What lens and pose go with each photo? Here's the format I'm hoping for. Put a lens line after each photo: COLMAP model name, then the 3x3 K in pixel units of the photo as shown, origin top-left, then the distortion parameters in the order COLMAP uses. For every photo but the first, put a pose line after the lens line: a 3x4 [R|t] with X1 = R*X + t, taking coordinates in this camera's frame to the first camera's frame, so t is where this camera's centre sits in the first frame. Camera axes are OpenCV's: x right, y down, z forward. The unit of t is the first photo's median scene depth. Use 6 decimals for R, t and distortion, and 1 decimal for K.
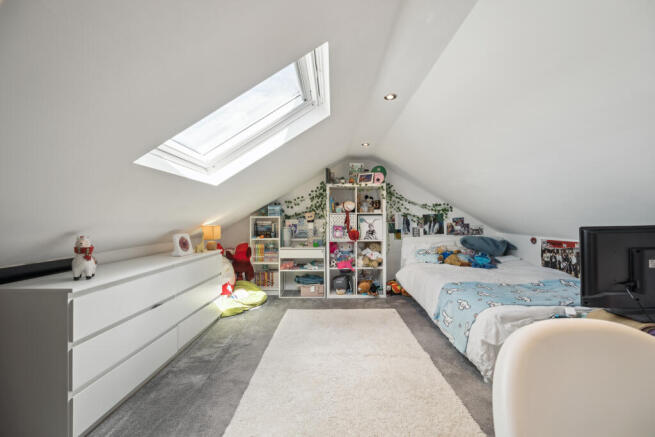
lens RADIAL K [[255.8, 0, 327.8], [0, 255.8, 219.5], [0, 0, 1]] dist [-0.001426, -0.000124]
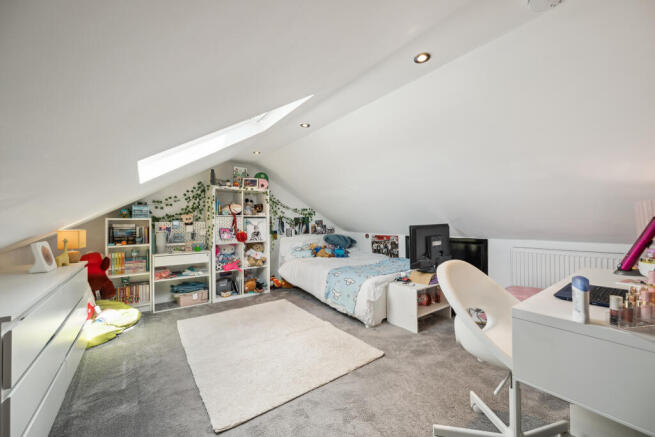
lens RADIAL K [[255.8, 0, 331.6], [0, 255.8, 219.1], [0, 0, 1]] dist [-0.001426, -0.000124]
pose [[0.800517, 0.004376, 0.599295, -0.230922], [0.002048, 0.999948, -0.010037, -0.000096], [-0.599307, 0.009262, 0.800466, -0.051419]]
